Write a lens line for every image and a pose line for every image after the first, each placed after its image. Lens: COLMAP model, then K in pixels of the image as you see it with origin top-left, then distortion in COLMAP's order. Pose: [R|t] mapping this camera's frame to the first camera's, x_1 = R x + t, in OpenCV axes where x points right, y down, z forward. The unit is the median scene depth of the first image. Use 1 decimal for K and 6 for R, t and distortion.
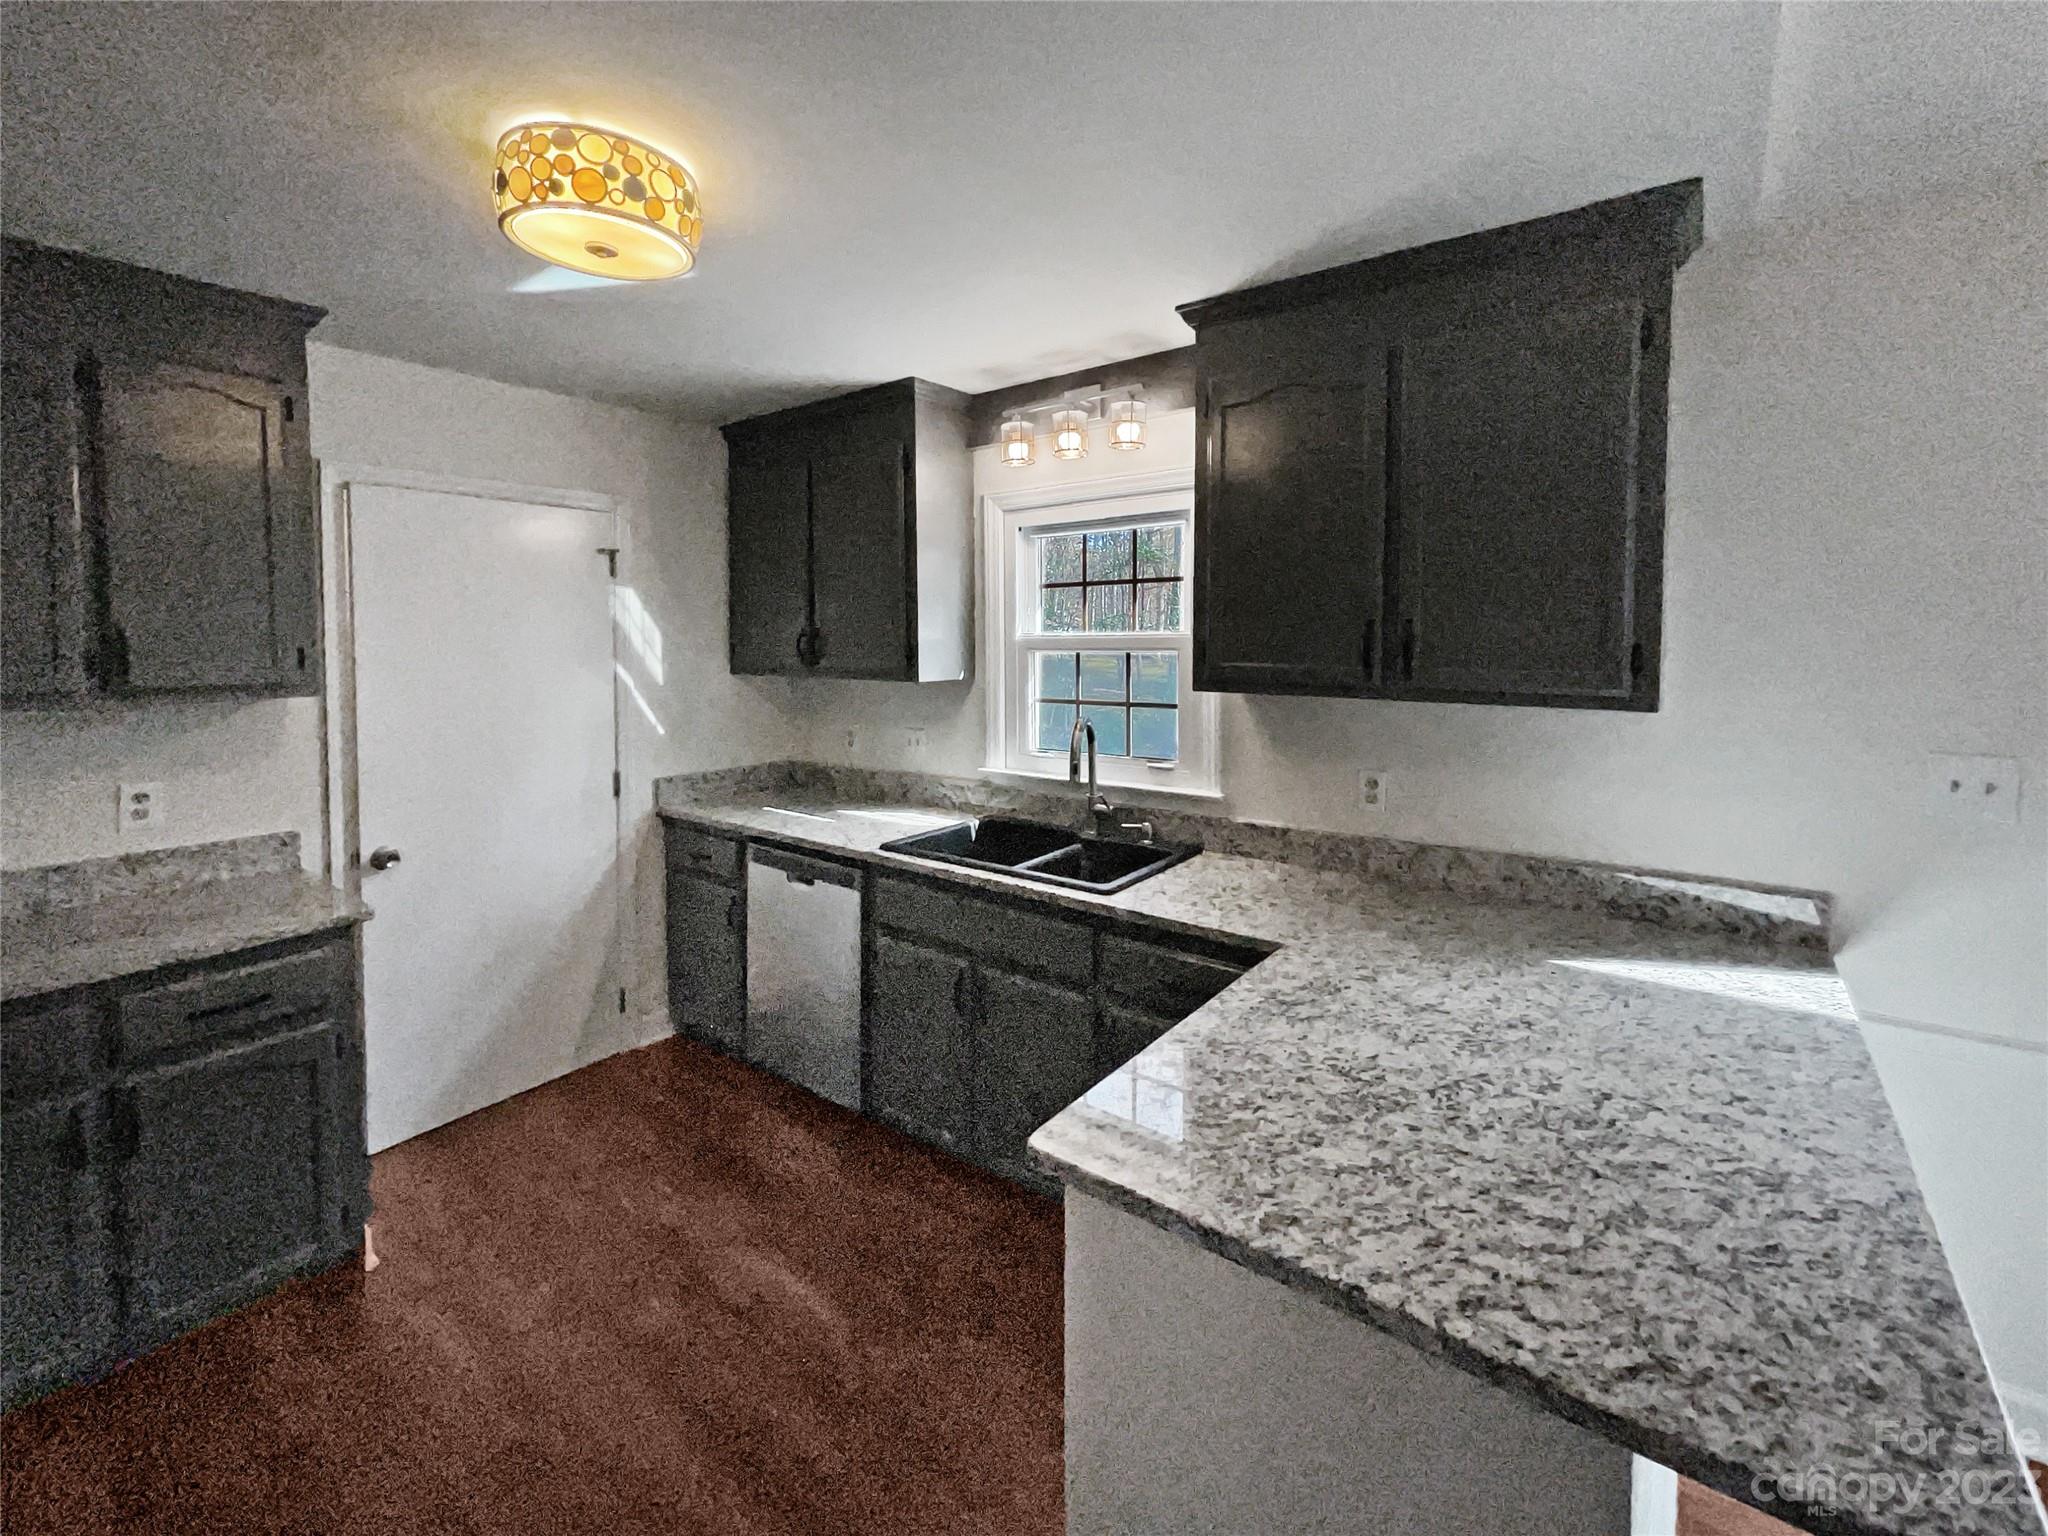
lens RADIAL K [[891.3, 0, 1012.9], [0, 891.3, 663.7], [0, 0, 1]] dist [0.000282, 0.000826]
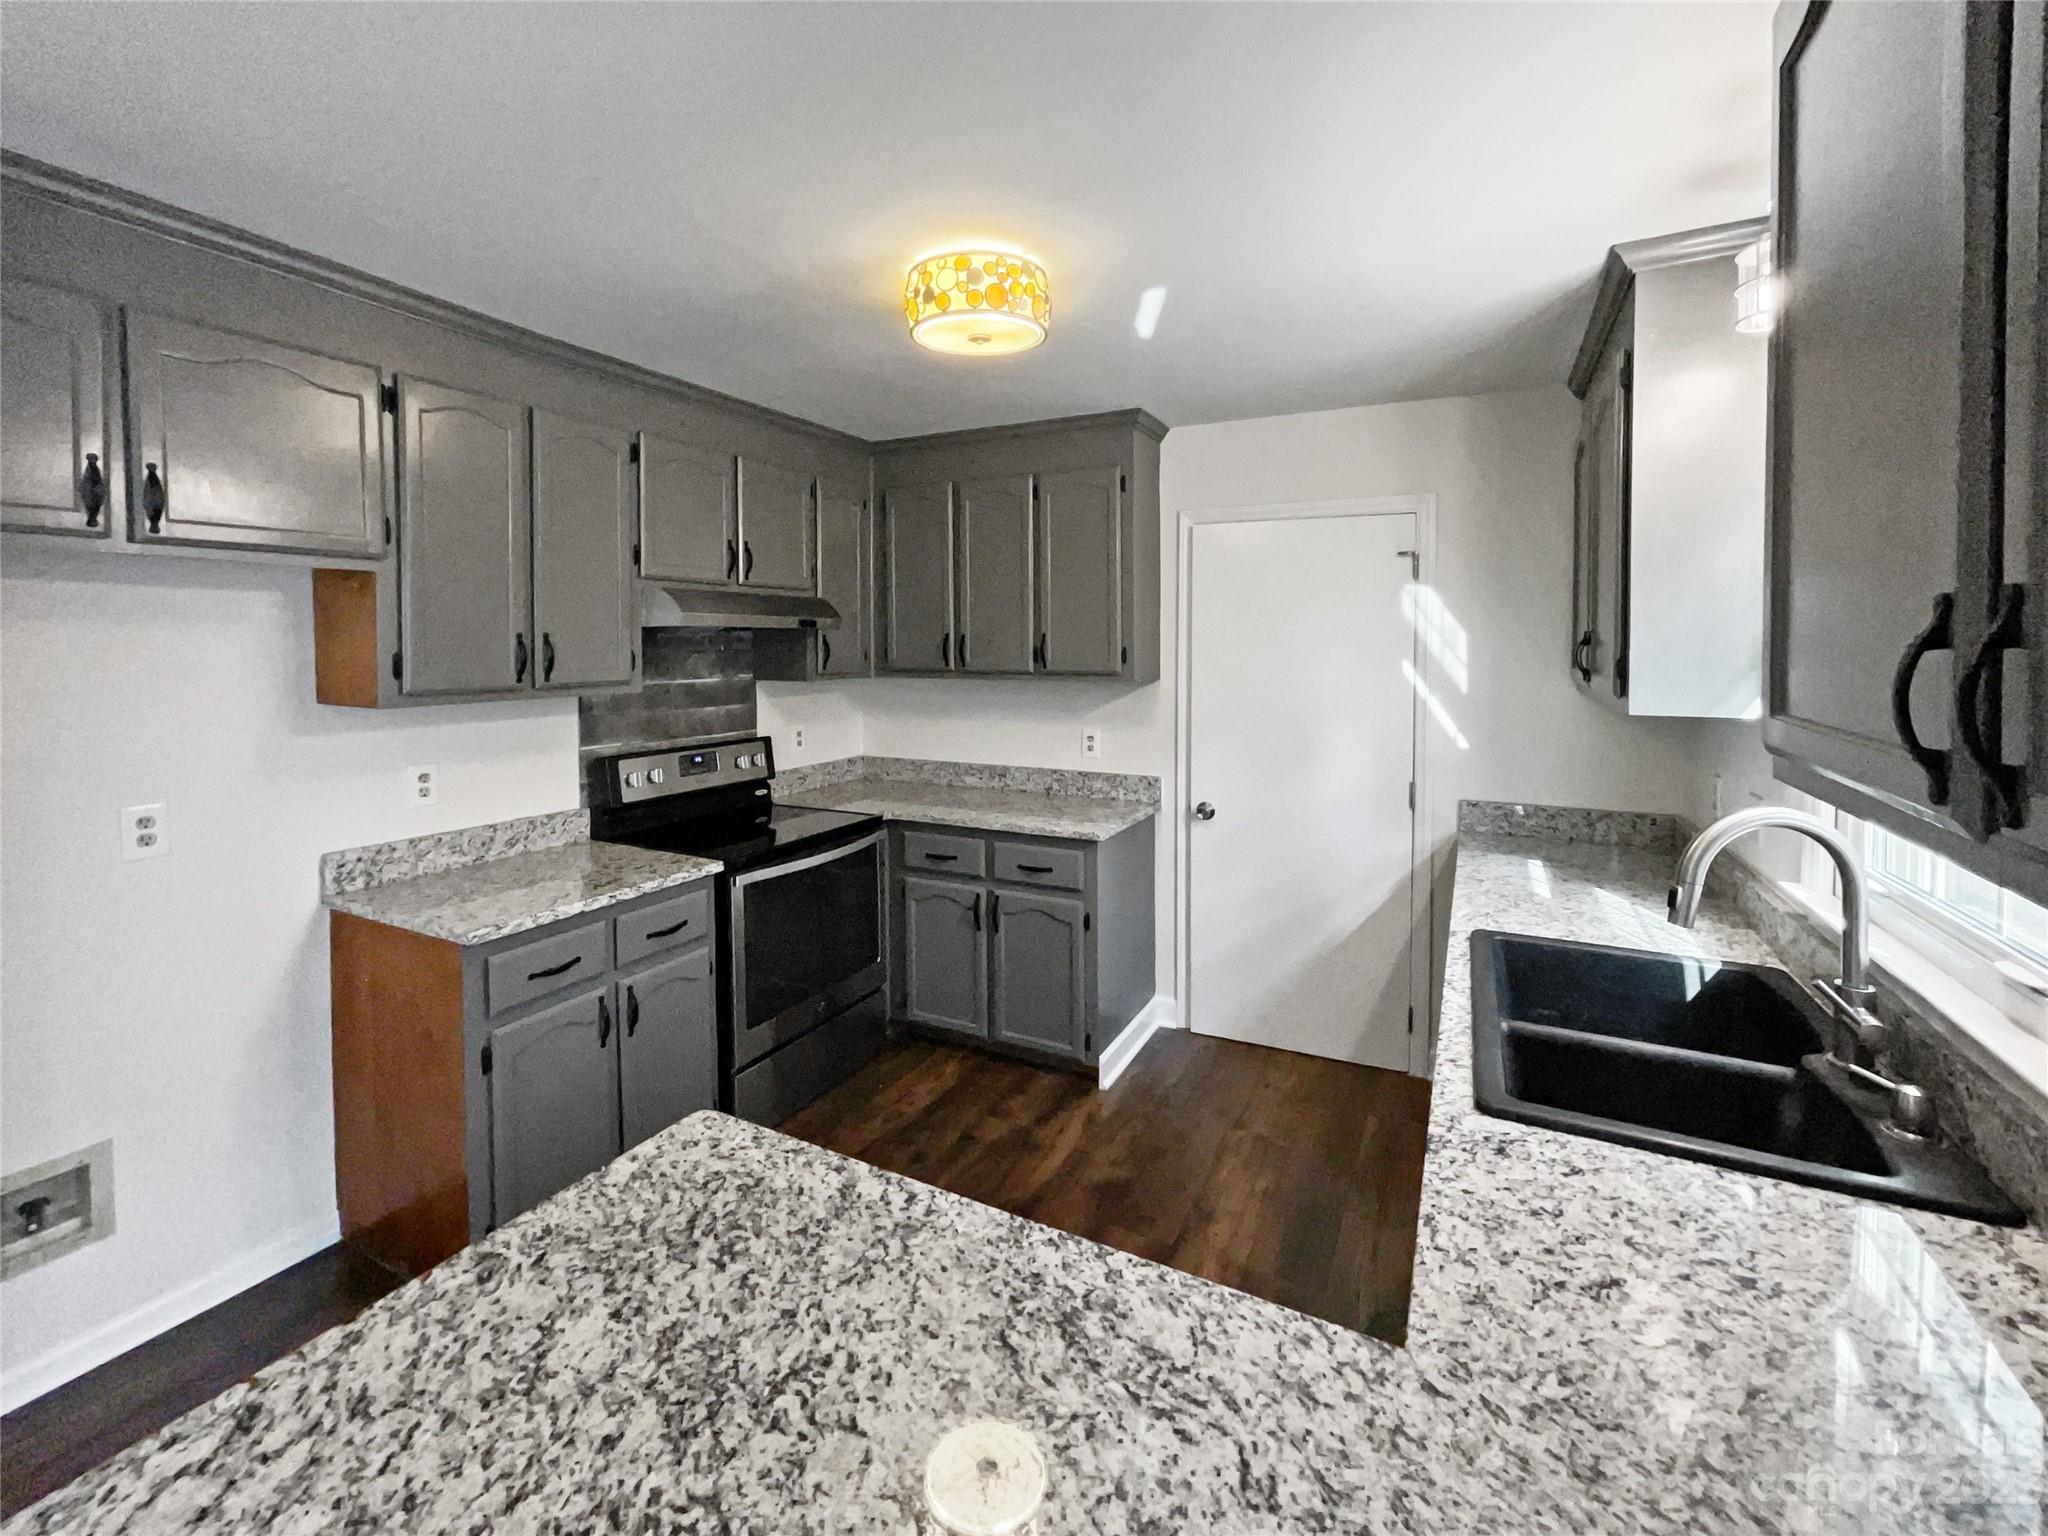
lens RADIAL K [[893.1, 0, 1095.2], [0, 893.1, 663.4], [0, 0, 1]] dist [0.019986, -0.007993]
pose [[0.178993, 0.026827, -0.983485, 0.651663], [-0.034042, 0.999198, 0.021060, -0.021235], [0.983261, 0.029710, 0.179762, 0.708922]]
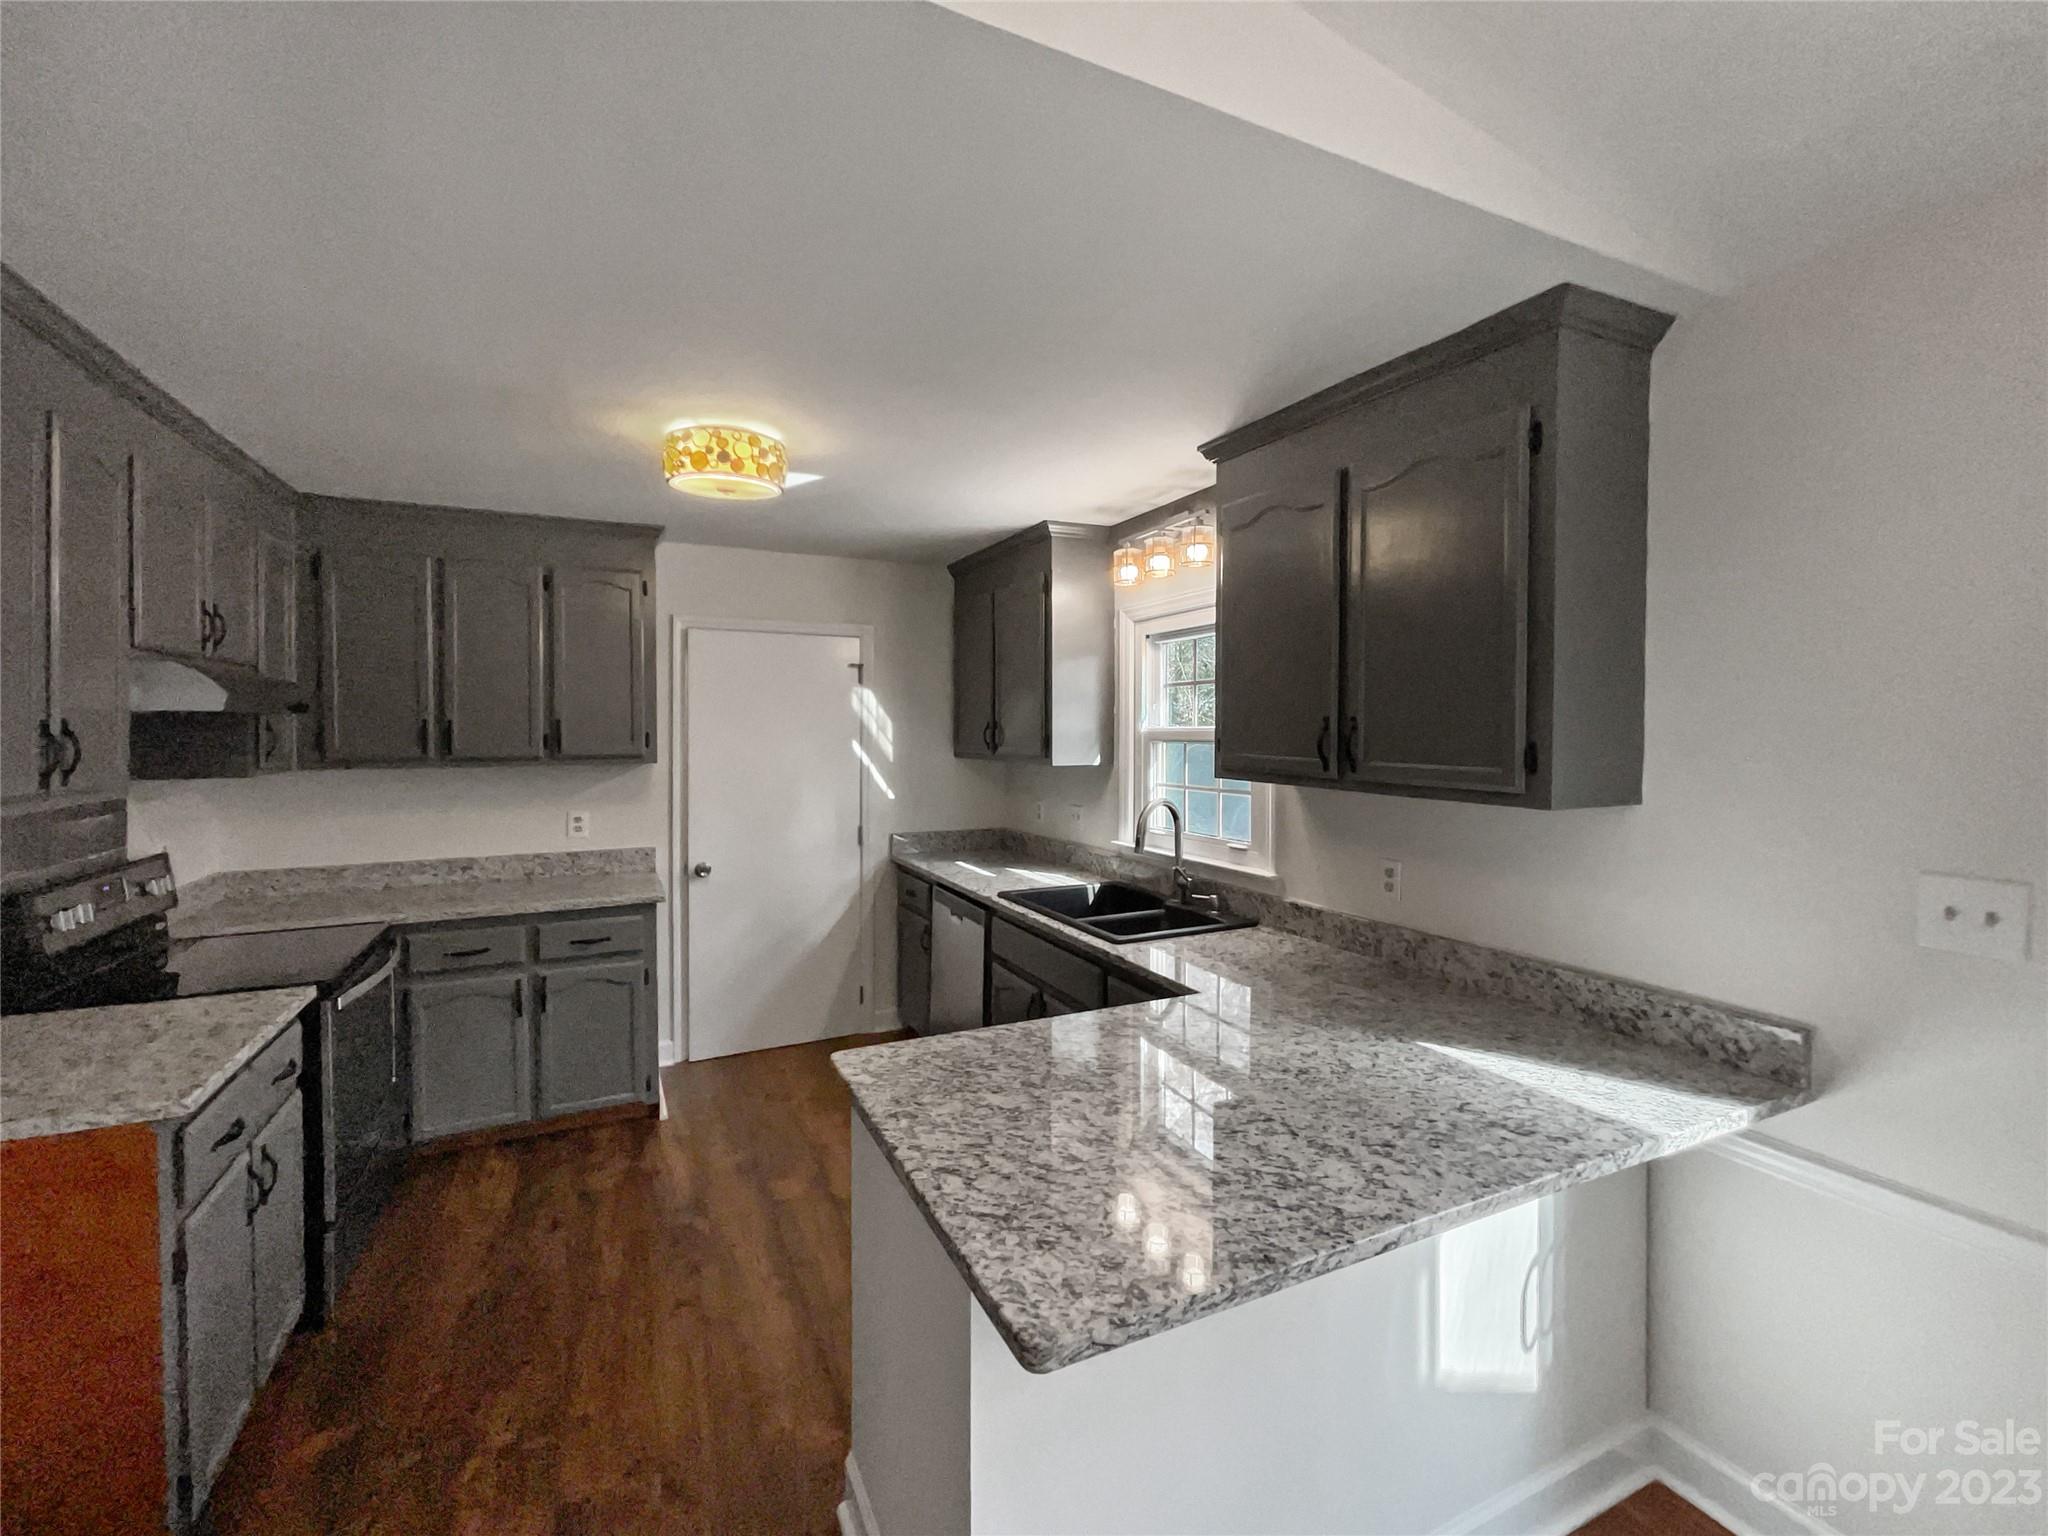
lens RADIAL K [[877.8, 0, 1026.6], [0, 877.8, 723.8], [0, 0, 1]] dist [0.000740, 0.000423]
pose [[0.894367, 0.004828, -0.447307, 0.572025], [-0.019329, 0.999425, -0.027860, -0.003297], [0.446915, 0.033562, 0.893946, -0.135406]]
